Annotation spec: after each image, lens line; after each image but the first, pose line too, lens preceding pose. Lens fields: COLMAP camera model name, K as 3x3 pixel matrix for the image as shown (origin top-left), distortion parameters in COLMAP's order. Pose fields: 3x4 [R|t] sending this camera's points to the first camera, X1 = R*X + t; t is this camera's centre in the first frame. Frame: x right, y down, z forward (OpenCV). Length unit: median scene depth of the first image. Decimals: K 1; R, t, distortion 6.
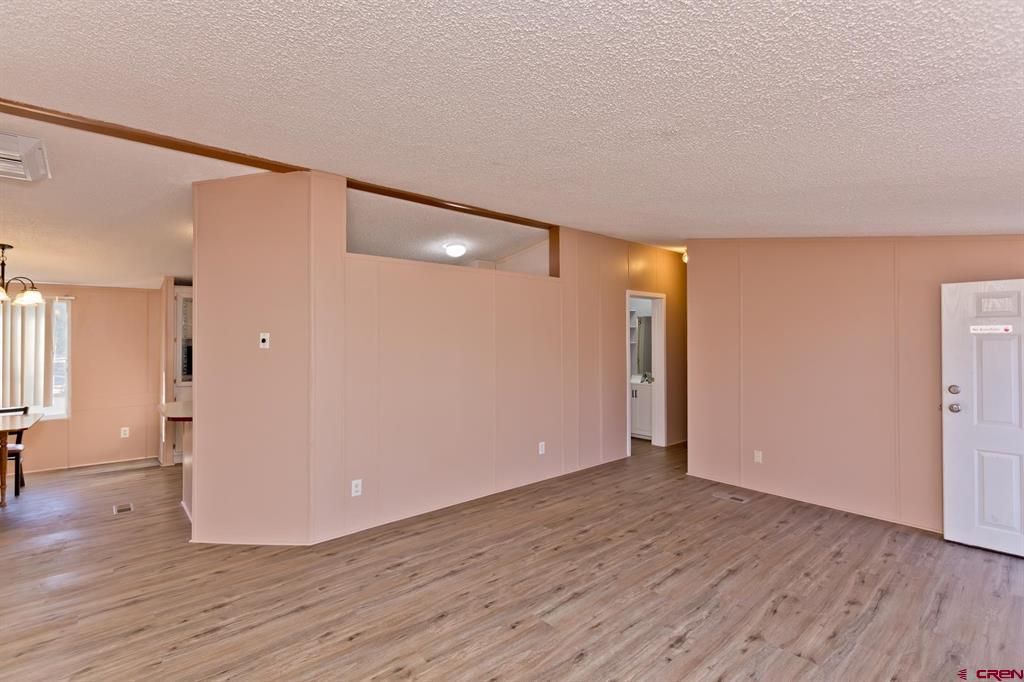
lens RADIAL K [[477.9, 0, 510.0], [0, 477.9, 334.5], [0, 0, 1]] dist [-0.000230, 0.010190]
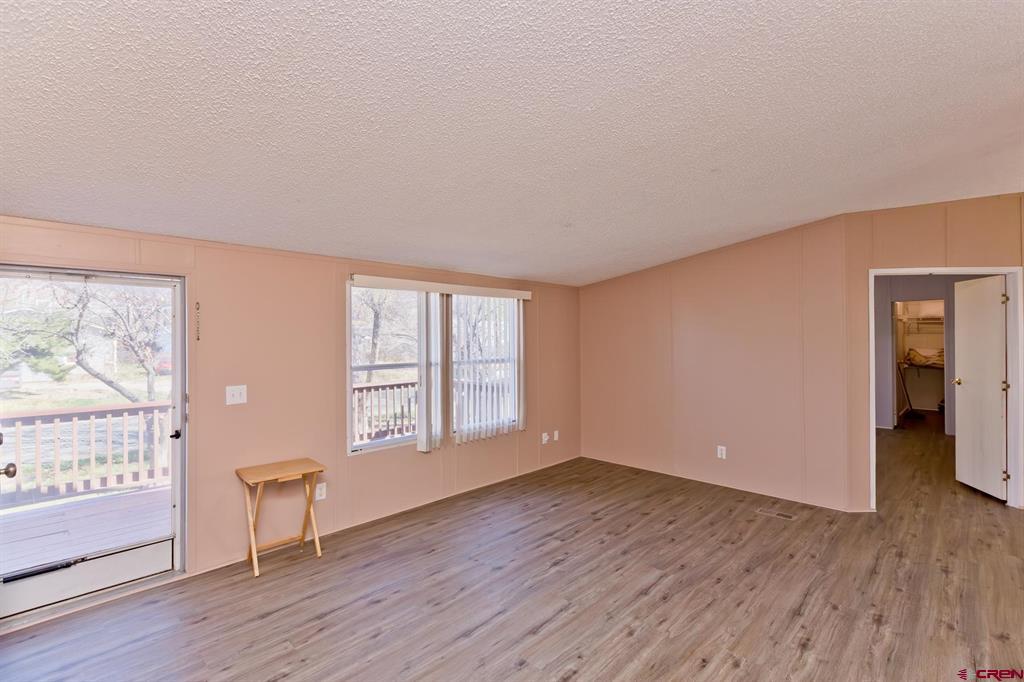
lens RADIAL K [[467.8, 0, 505.6], [0, 467.8, 336.2], [0, 0, 1]] dist [0.004227, -0.000395]
pose [[-0.997709, 0.005925, -0.067396, 0.404722], [0.006446, 0.999951, -0.007513, 0.006462], [0.067348, -0.007930, -0.997698, 1.610338]]
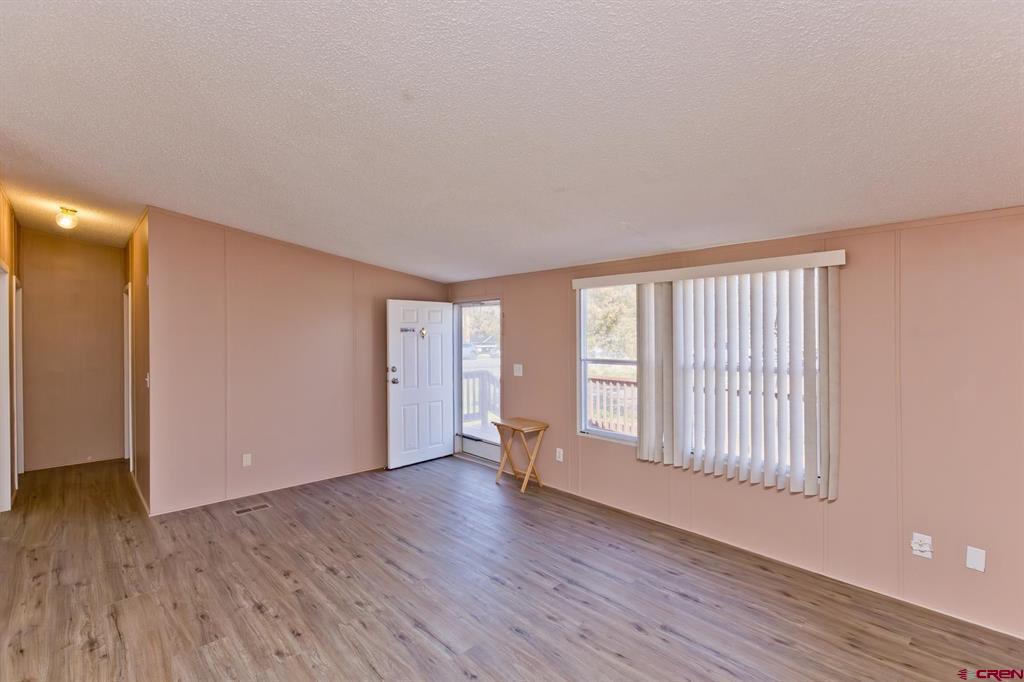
lens RADIAL K [[467.8, 0, 505.6], [0, 467.8, 336.2], [0, 0, 1]] dist [0.004227, -0.000395]
pose [[-0.025571, -0.003085, 0.999668, -0.600360], [-0.004261, 0.999986, 0.002977, 0.002420], [-0.999664, -0.004184, -0.025584, 0.704265]]
